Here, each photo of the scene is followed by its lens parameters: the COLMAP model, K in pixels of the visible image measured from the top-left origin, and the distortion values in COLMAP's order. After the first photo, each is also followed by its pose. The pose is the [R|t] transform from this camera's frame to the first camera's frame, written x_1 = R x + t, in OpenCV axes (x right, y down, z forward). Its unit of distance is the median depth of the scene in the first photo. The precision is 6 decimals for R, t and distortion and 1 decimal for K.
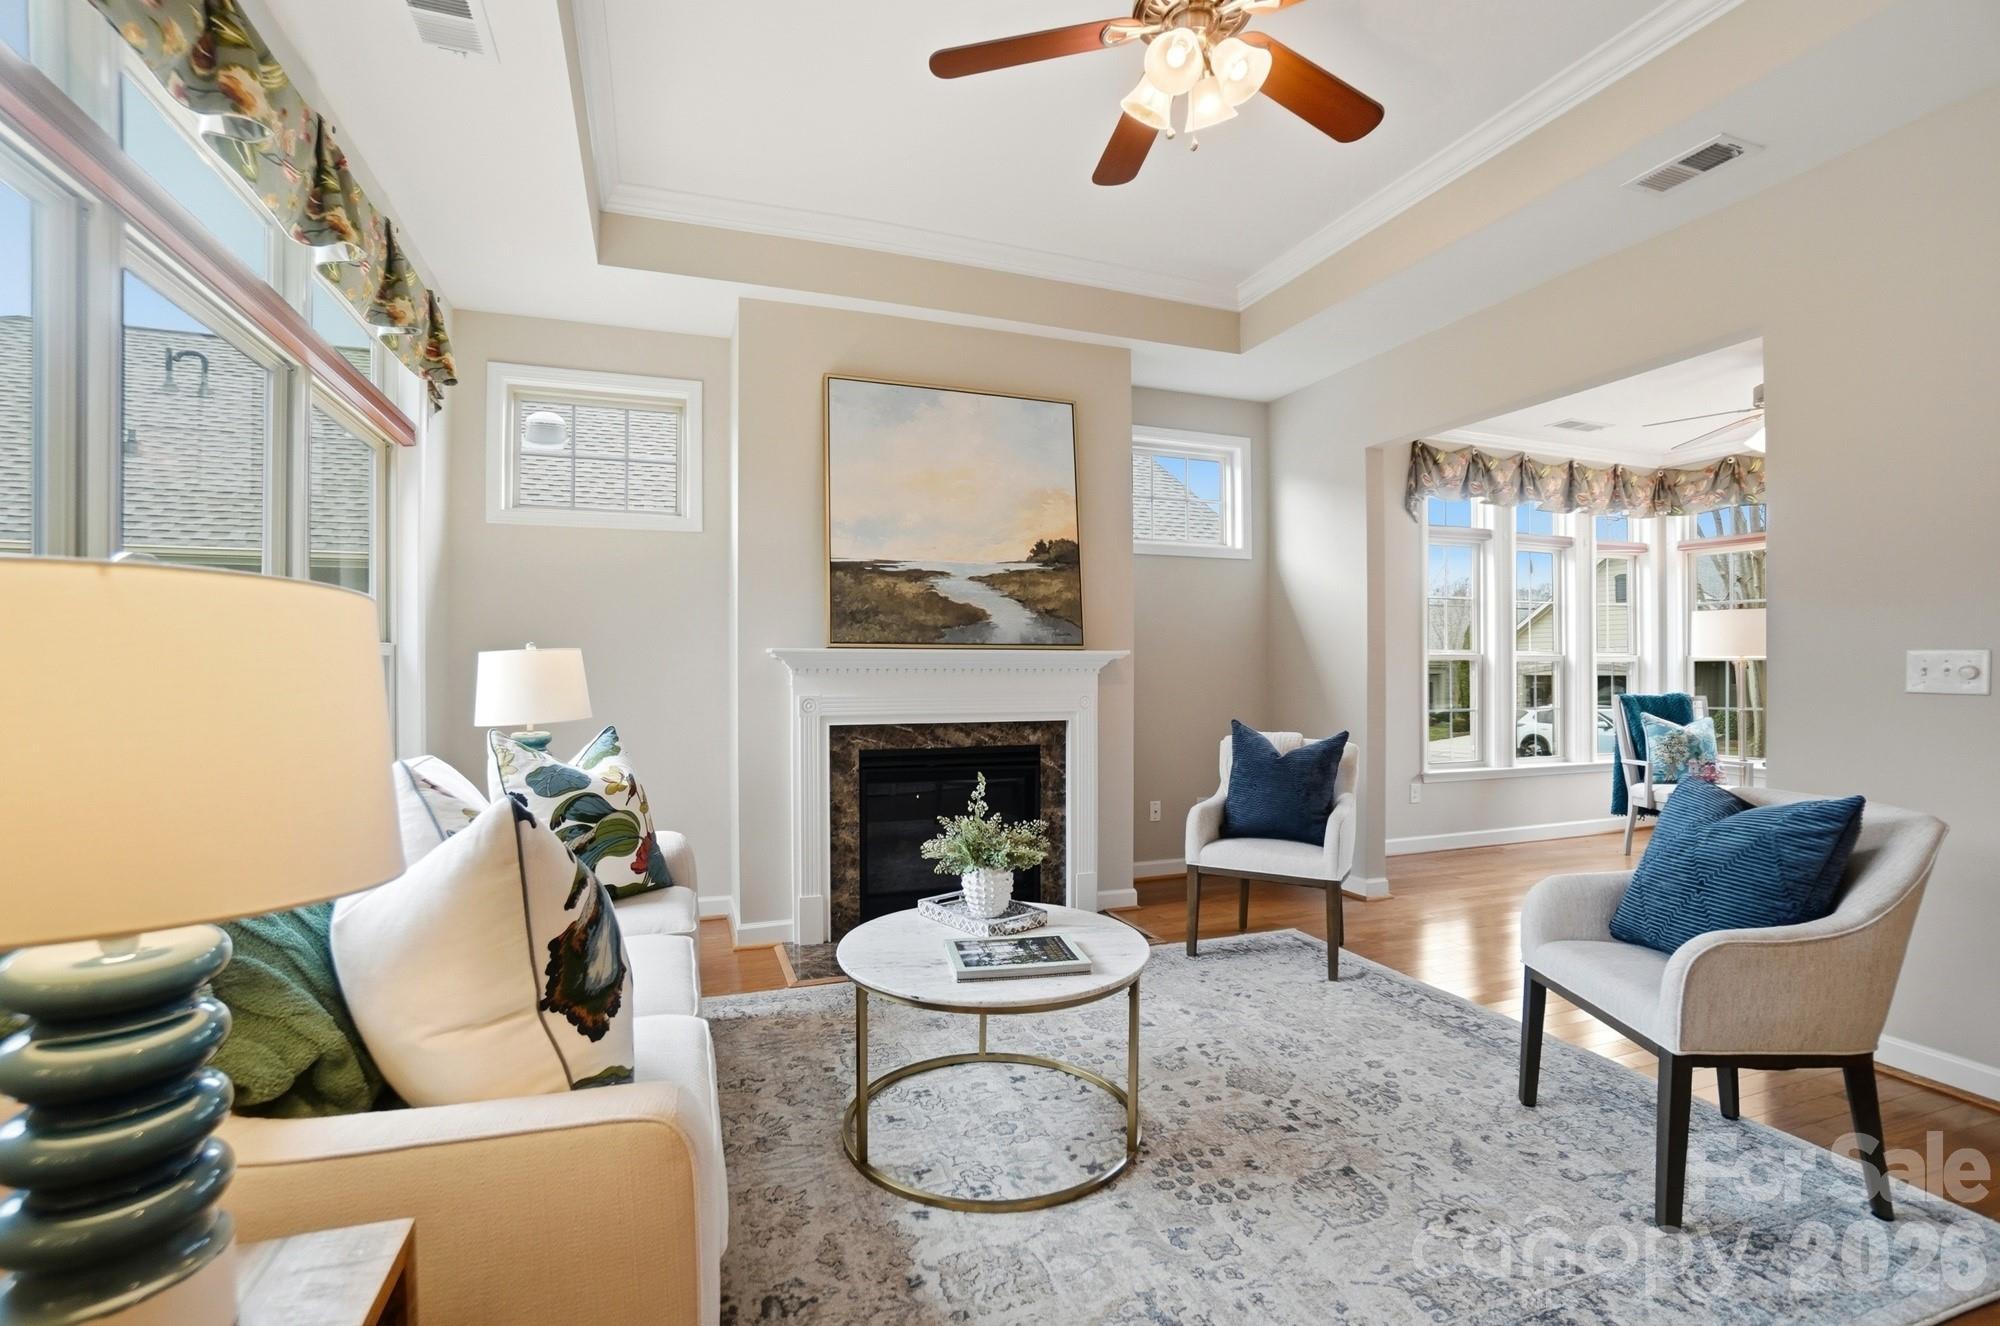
lens RADIAL K [[897.8, 0, 990.8], [0, 897.8, 669.5], [0, 0, 1]] dist [-0.057675, 0.019992]
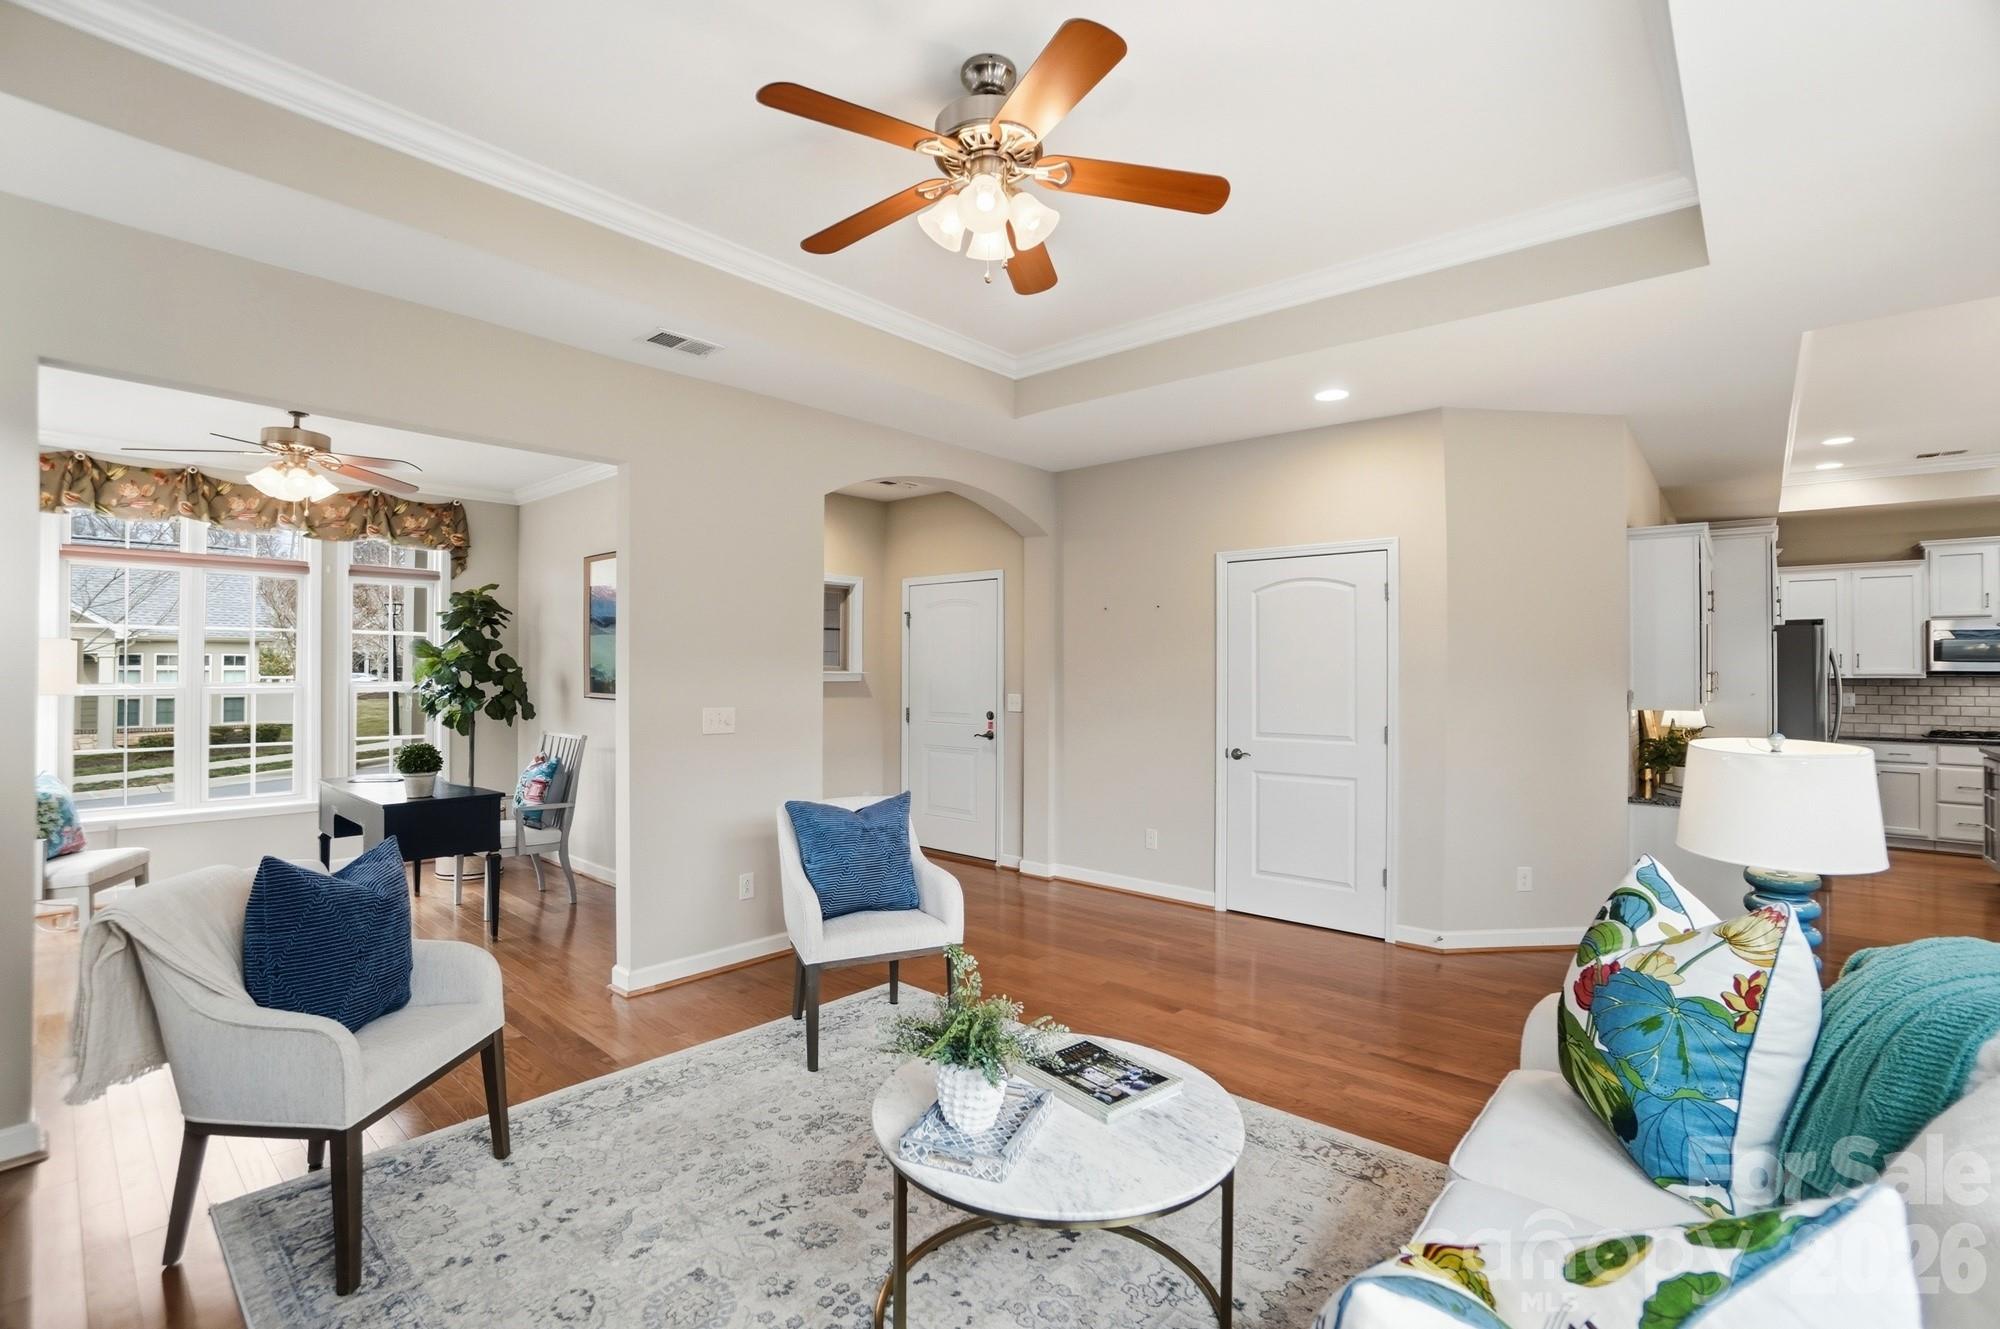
lens RADIAL K [[884.2, 0, 994.5], [0, 884.2, 668.1], [0, 0, 1]] dist [-0.056984, 0.018606]
pose [[-0.476385, 0.003611, 0.879230, -0.619858], [0.002405, 0.999993, -0.002804, -0.091997], [-0.879234, 0.000779, -0.476390, 1.287639]]
